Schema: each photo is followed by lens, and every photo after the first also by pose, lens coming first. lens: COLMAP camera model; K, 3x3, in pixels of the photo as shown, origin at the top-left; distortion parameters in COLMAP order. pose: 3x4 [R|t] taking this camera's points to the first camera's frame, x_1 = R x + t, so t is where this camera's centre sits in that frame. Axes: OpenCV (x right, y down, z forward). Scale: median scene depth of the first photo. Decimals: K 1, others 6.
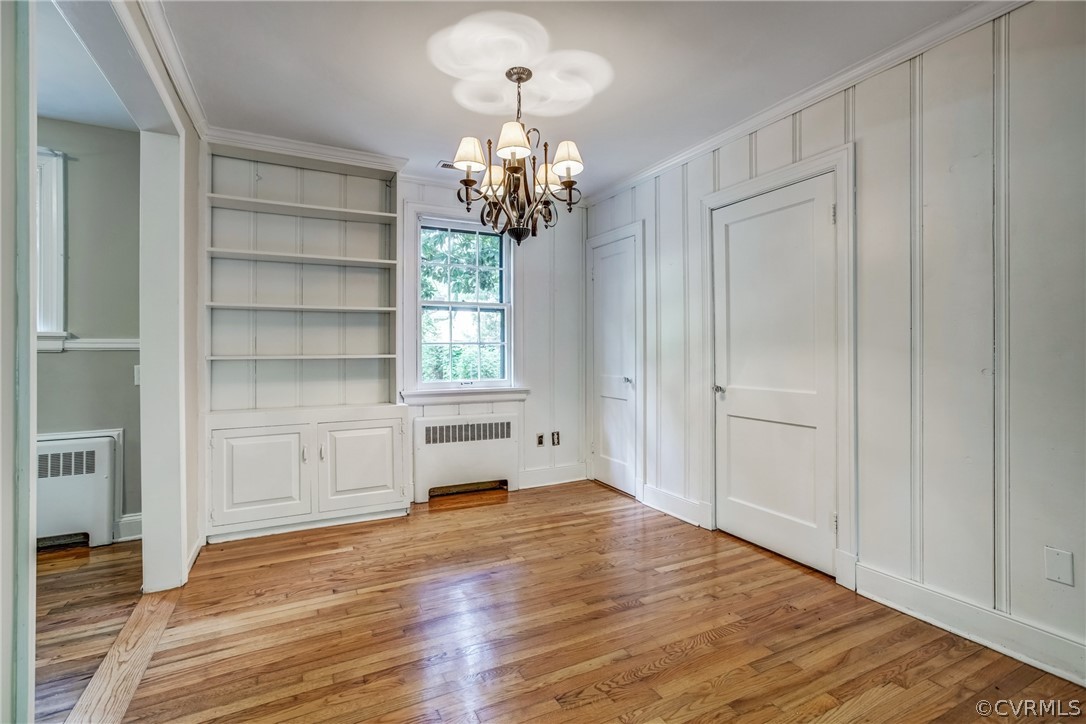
lens RADIAL K [[503.7, 0, 541.1], [0, 503.7, 349.1], [0, 0, 1]] dist [-0.041896, 0.025399]
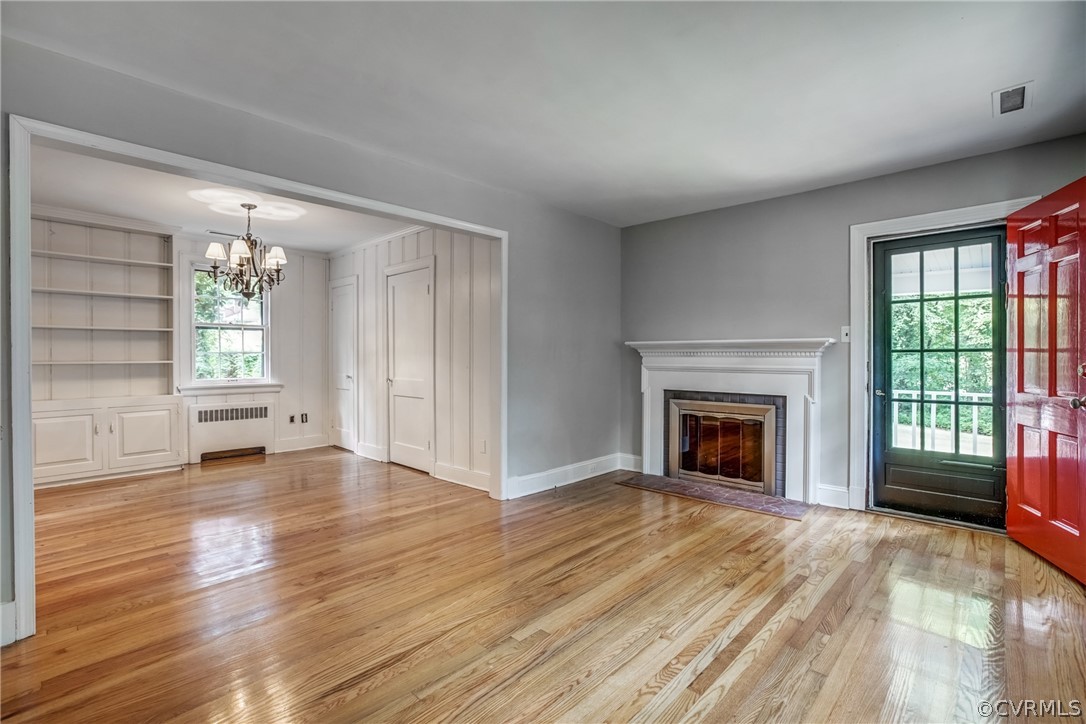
lens RADIAL K [[497.6, 0, 542.9], [0, 497.6, 358.6], [0, 0, 1]] dist [-0.042801, 0.027575]
pose [[0.941426, -0.000365, 0.337220, 0.251751], [-0.002821, 0.999956, 0.008959, -0.011322], [-0.337208, -0.009386, 0.941383, -0.730390]]
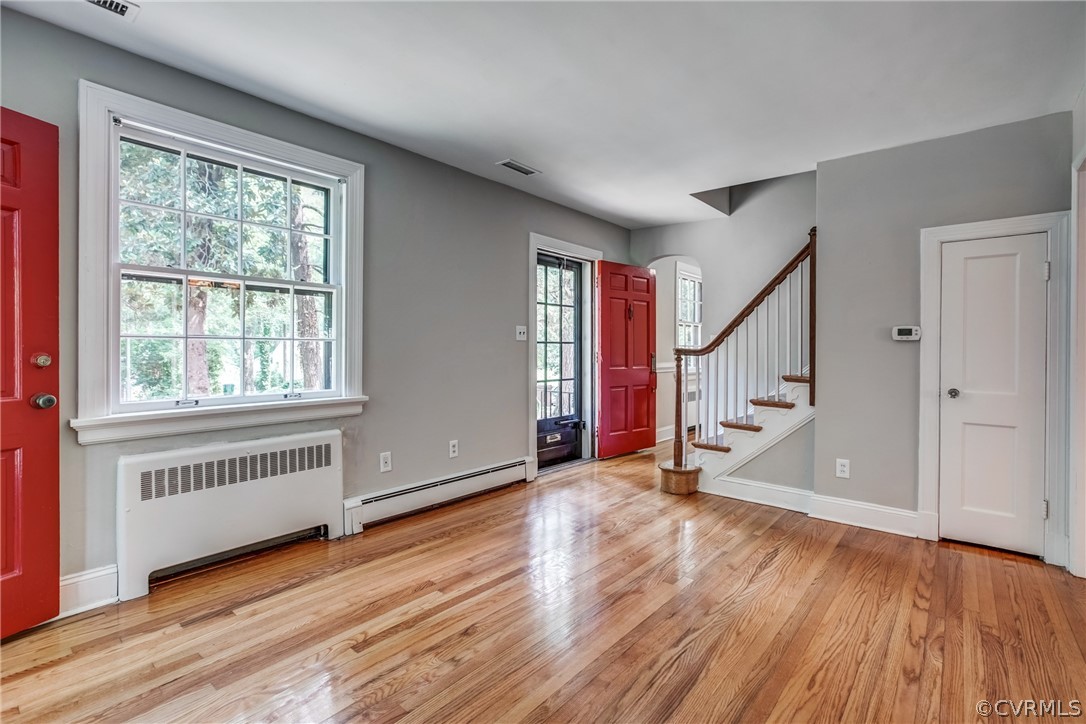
lens RADIAL K [[504.9, 0, 538.6], [0, 504.9, 356.6], [0, 0, 1]] dist [-0.044255, 0.024376]
pose [[-0.924415, 0.001548, -0.381386, 0.902571], [-0.003224, 0.999924, 0.011875, -0.004221], [0.381375, 0.012207, -0.924340, 0.421068]]
